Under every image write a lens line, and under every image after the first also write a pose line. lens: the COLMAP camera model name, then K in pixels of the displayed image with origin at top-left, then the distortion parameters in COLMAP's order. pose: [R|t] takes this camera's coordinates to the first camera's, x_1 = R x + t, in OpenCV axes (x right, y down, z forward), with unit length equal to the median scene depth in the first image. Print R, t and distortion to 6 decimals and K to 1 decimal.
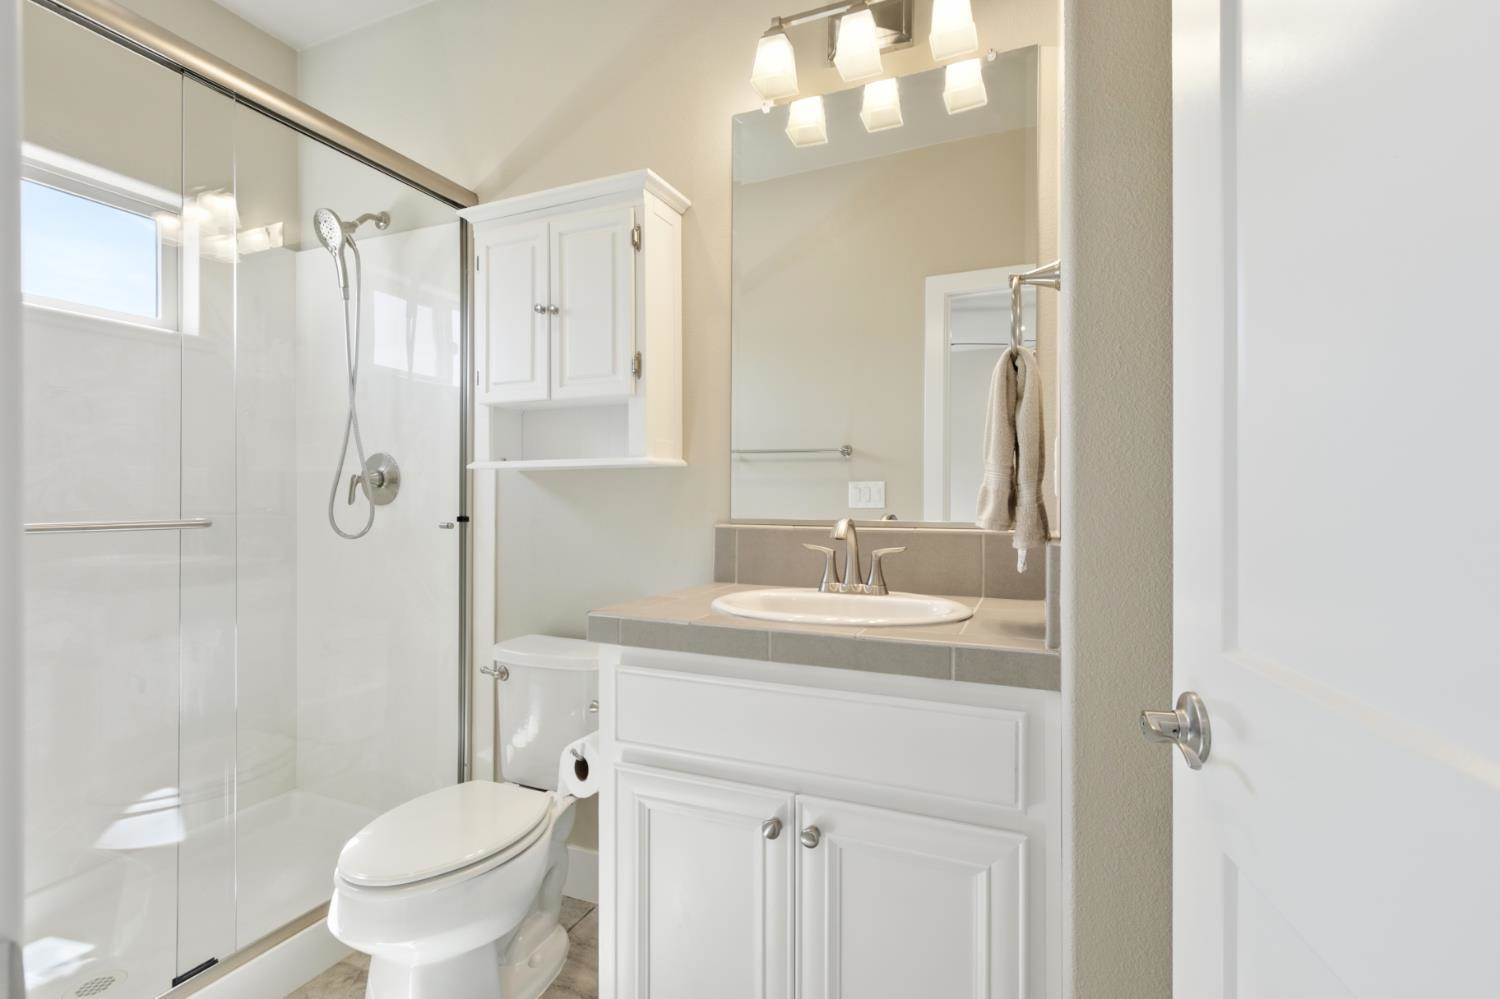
lens RADIAL K [[707.3, 0, 745.6], [0, 707.3, 506.1], [0, 0, 1]] dist [0.003742, 0.000290]
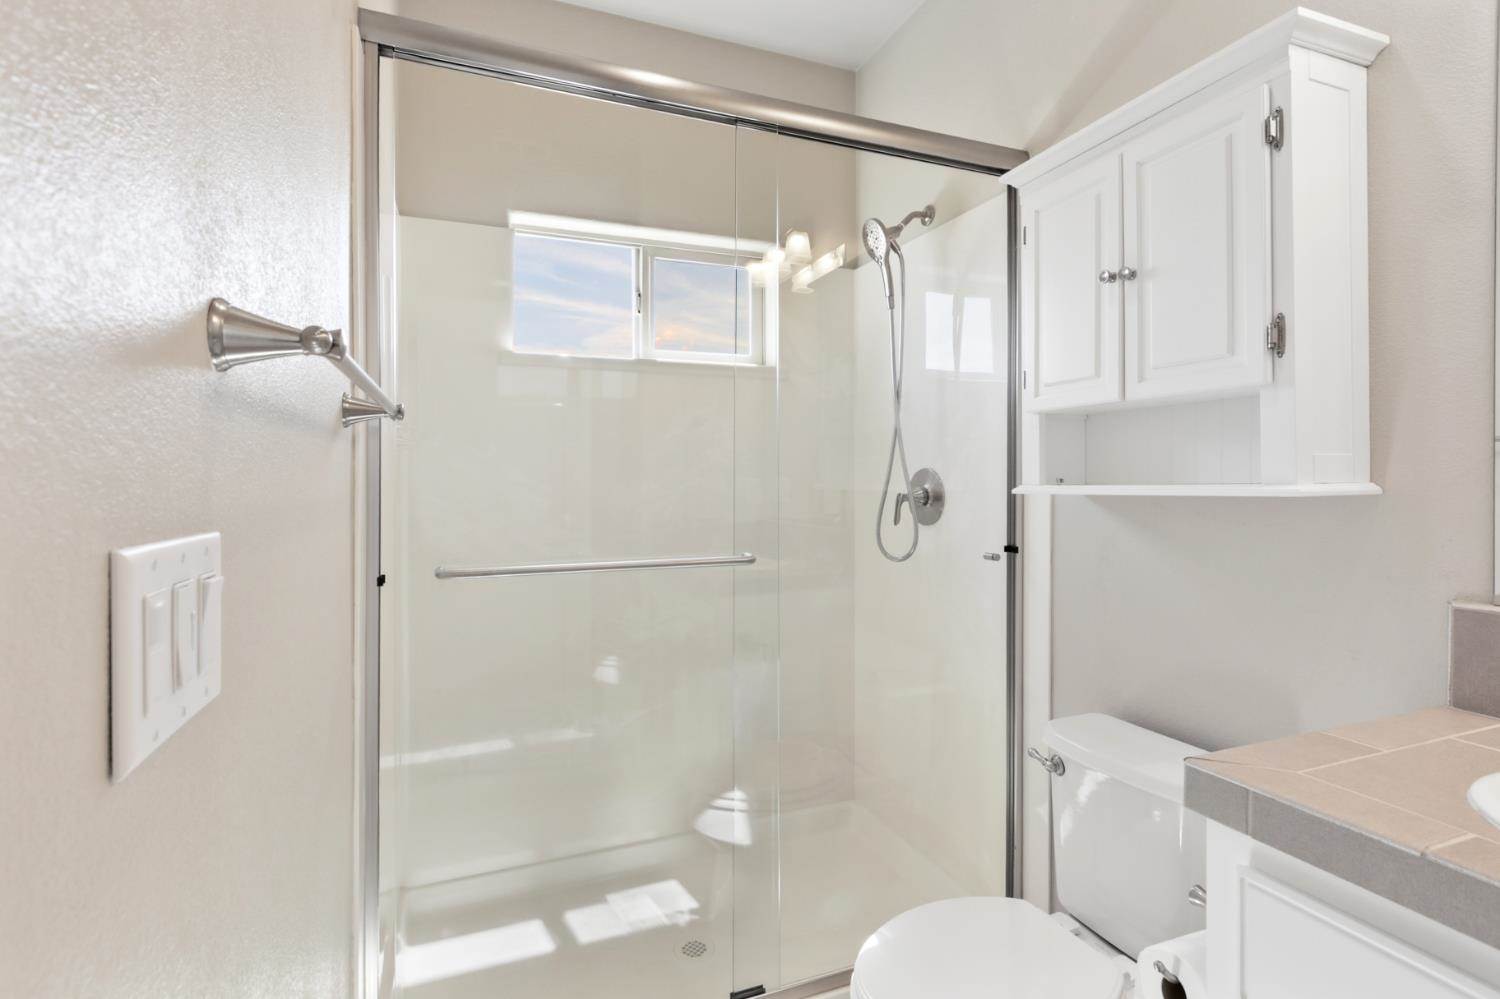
lens RADIAL K [[699.5, 0, 746.1], [0, 699.5, 484.7], [0, 0, 1]] dist [0.002796, 0.000262]
pose [[0.710577, -0.001361, -0.703618, -0.043882], [0.004535, 0.999986, 0.002646, -0.061411], [0.703605, -0.005071, 0.710573, 0.202284]]
